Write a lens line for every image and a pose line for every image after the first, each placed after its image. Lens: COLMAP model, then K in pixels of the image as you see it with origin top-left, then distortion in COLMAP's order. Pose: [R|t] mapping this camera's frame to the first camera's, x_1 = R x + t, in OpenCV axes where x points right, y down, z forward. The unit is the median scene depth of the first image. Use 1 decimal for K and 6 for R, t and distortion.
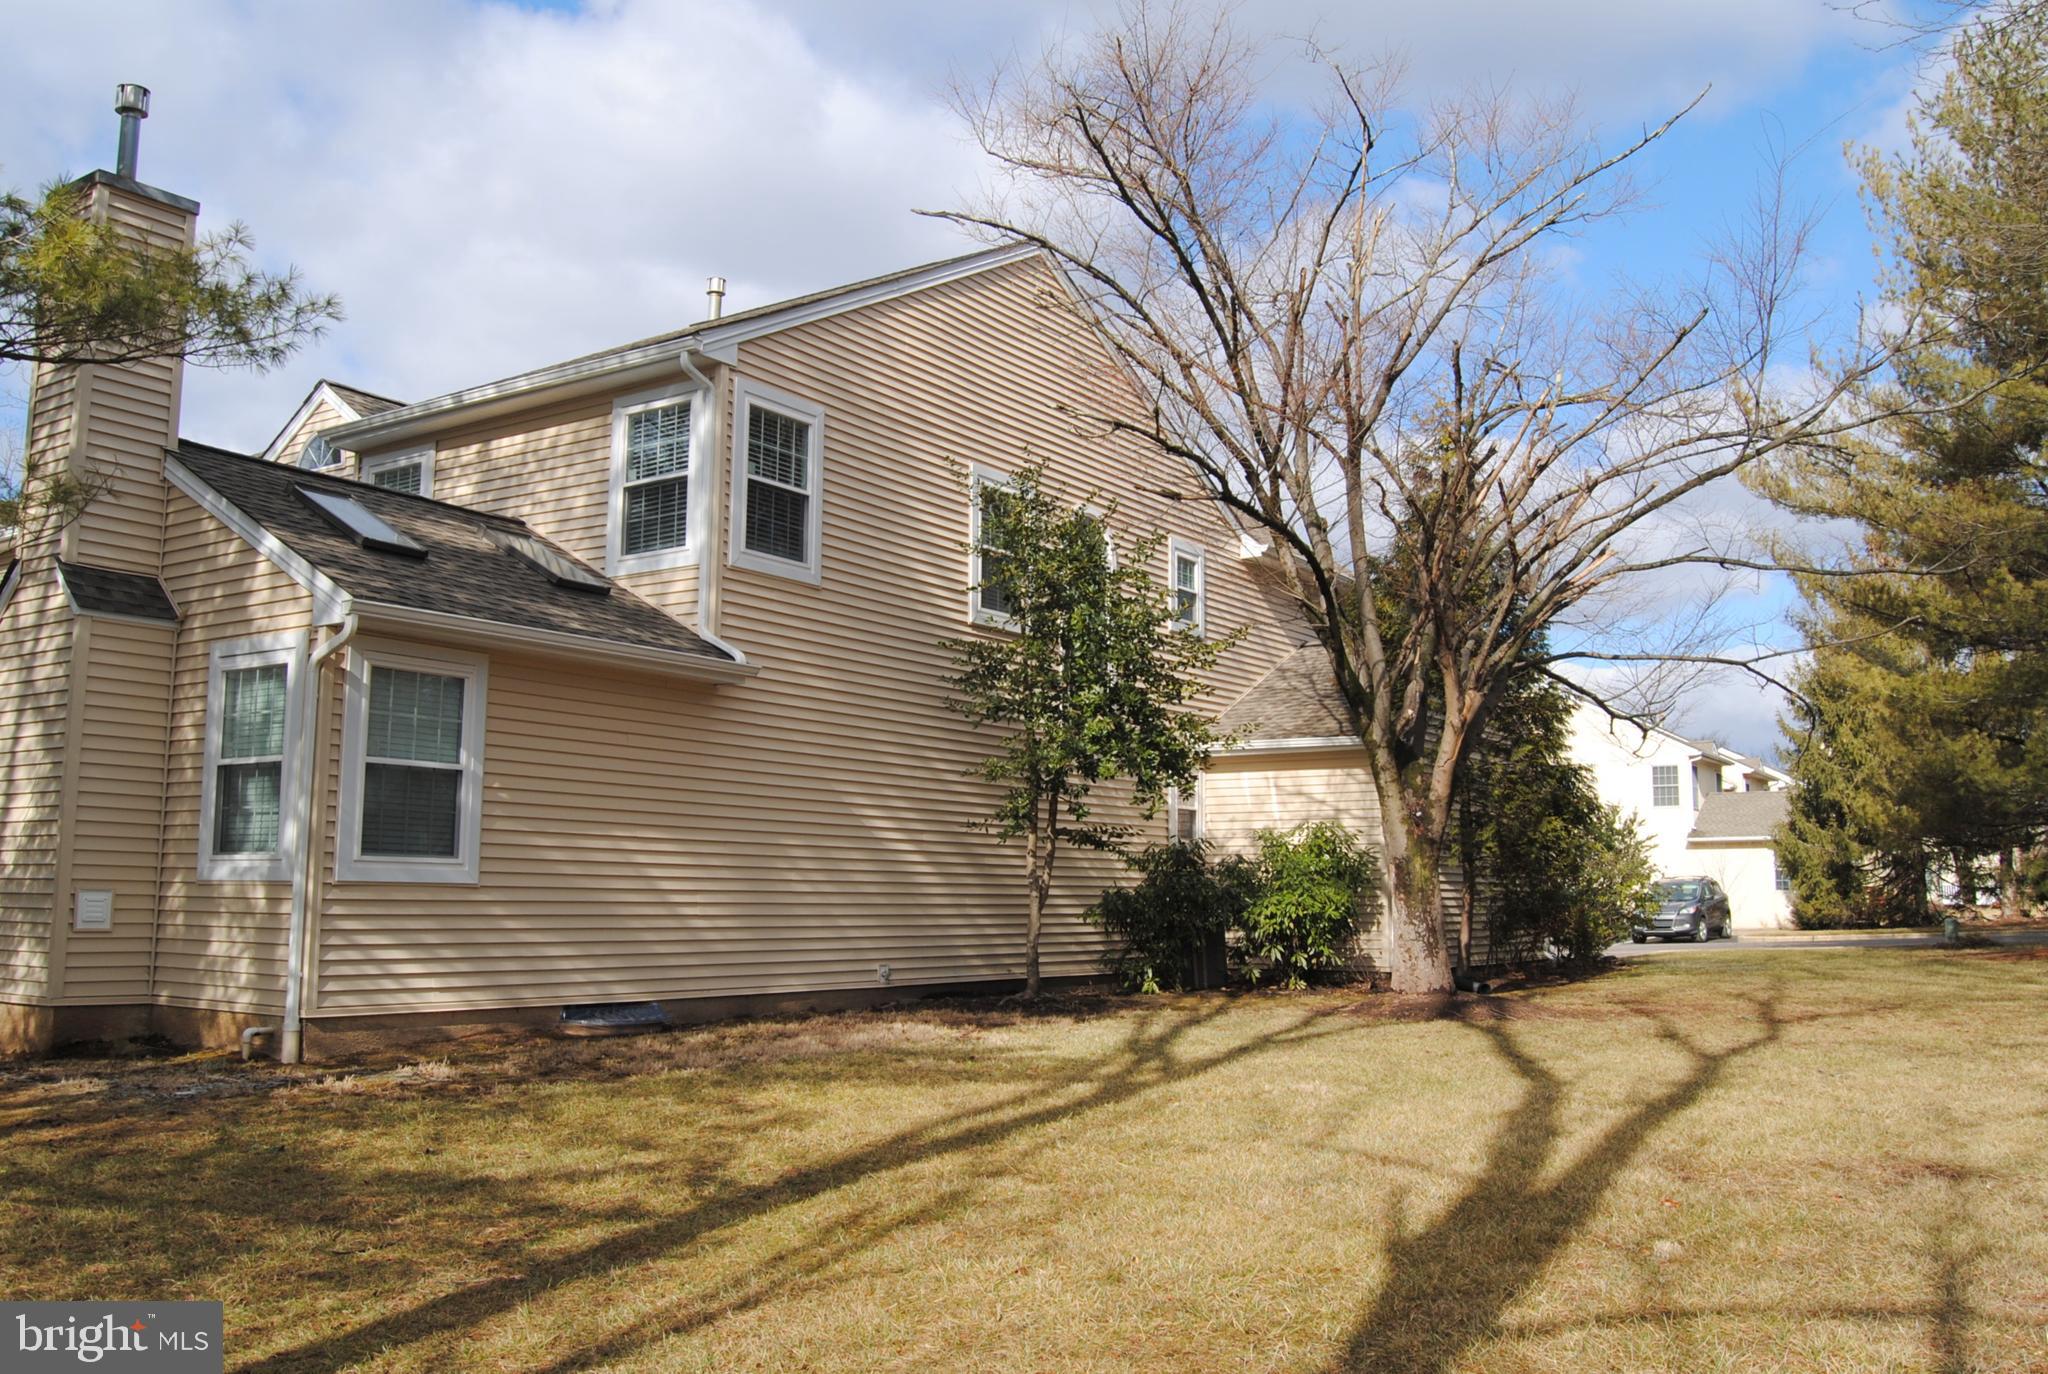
lens RADIAL K [[1795.4, 0, 993.5], [0, 1795.4, 678.5], [0, 0, 1]] dist [-0.103837, 0.059919]
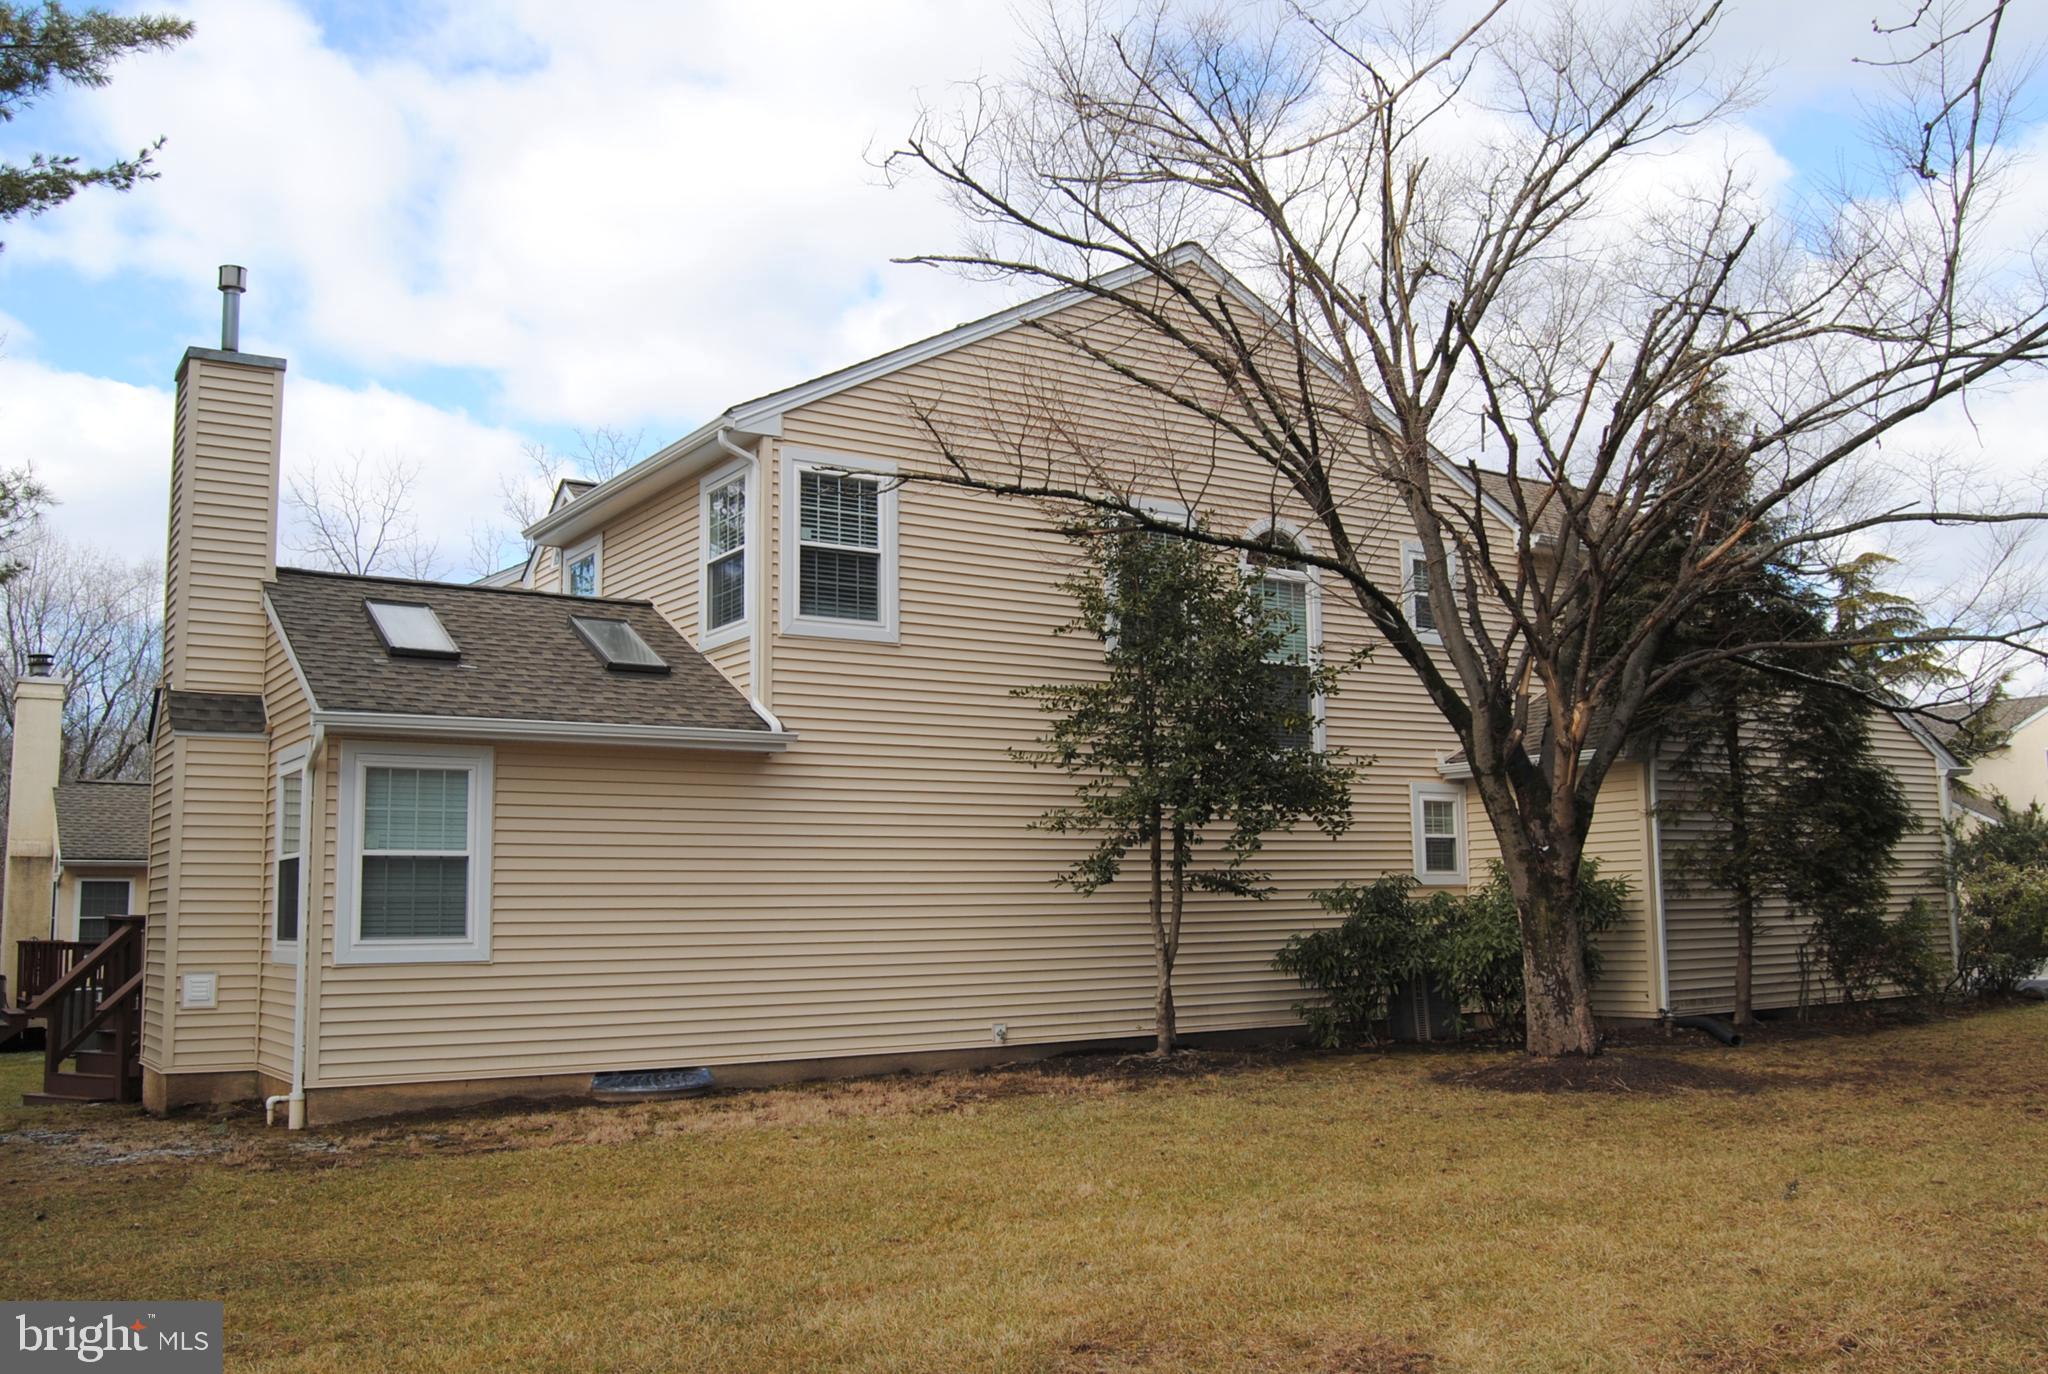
lens RADIAL K [[1795.4, 0, 993.5], [0, 1795.4, 678.5], [0, 0, 1]] dist [-0.103837, 0.059919]
pose [[0.920731, -0.074458, -0.383028, 0.324079], [0.073190, 0.997157, -0.017904, -0.010147], [0.383272, -0.011549, 0.923563, 0.101465]]
